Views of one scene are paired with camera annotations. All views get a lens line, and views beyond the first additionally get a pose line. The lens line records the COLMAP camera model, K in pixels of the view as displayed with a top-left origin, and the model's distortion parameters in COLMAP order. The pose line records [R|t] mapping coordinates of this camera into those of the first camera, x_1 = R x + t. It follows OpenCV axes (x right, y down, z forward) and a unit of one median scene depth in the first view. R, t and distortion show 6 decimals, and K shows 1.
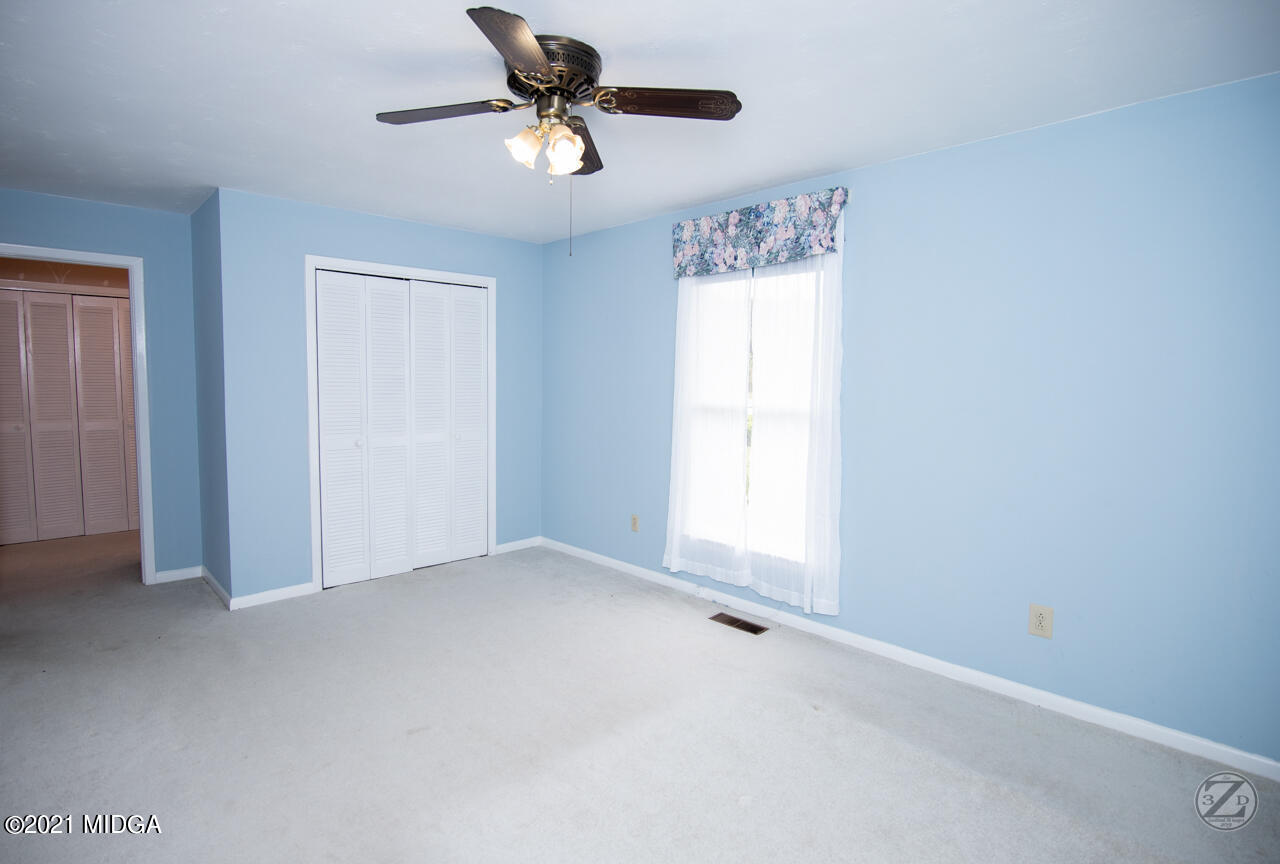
lens RADIAL K [[650.1, 0, 640.0], [0, 650.1, 432.0], [0, 0, 1]] dist [0.000982, 0.000059]
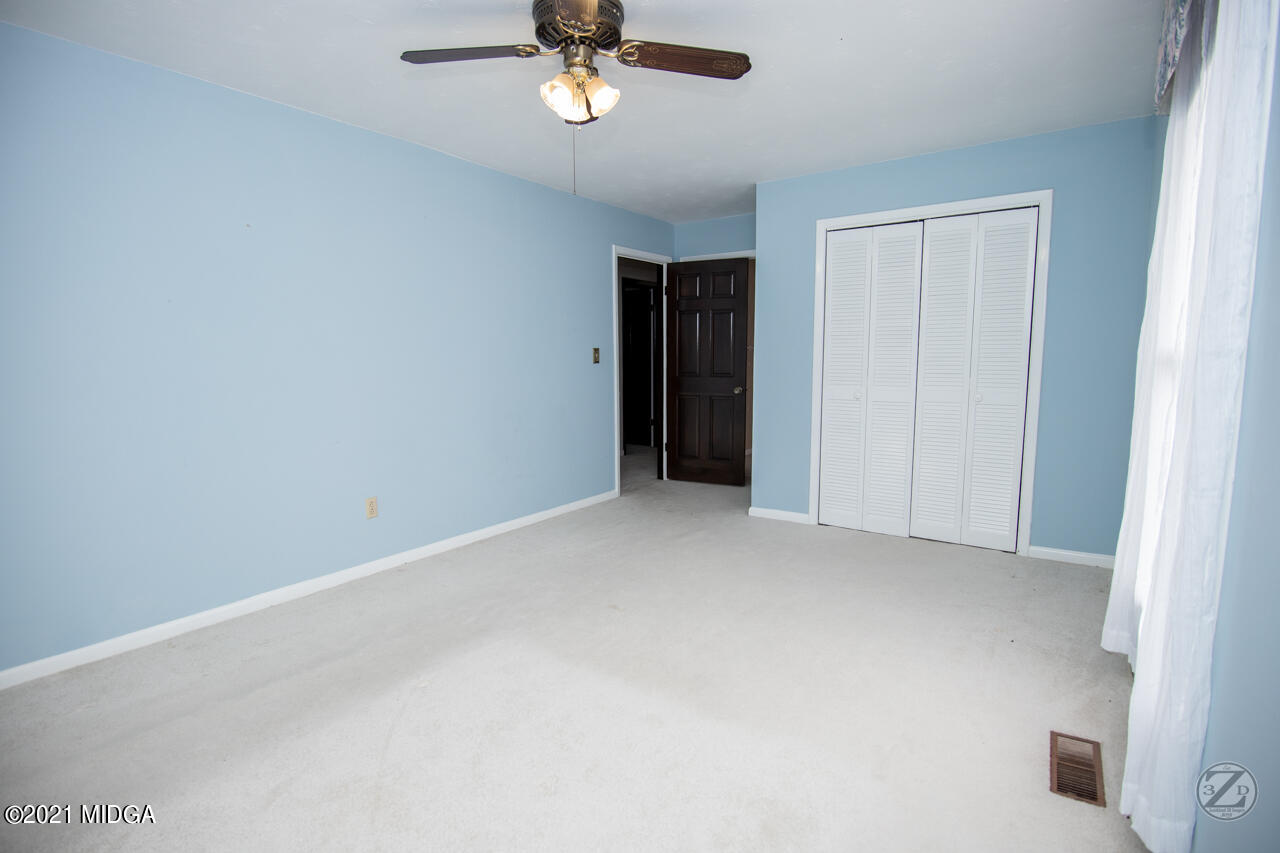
lens RADIAL K [[632.1, 0, 647.4], [0, 632.1, 427.3], [0, 0, 1]] dist [-0.003551, -0.000524]
pose [[0.199694, 0.099149, -0.974829, 0.491143], [-0.073763, 0.993566, 0.085945, 0.006942], [0.977078, 0.054743, 0.205722, 0.489723]]
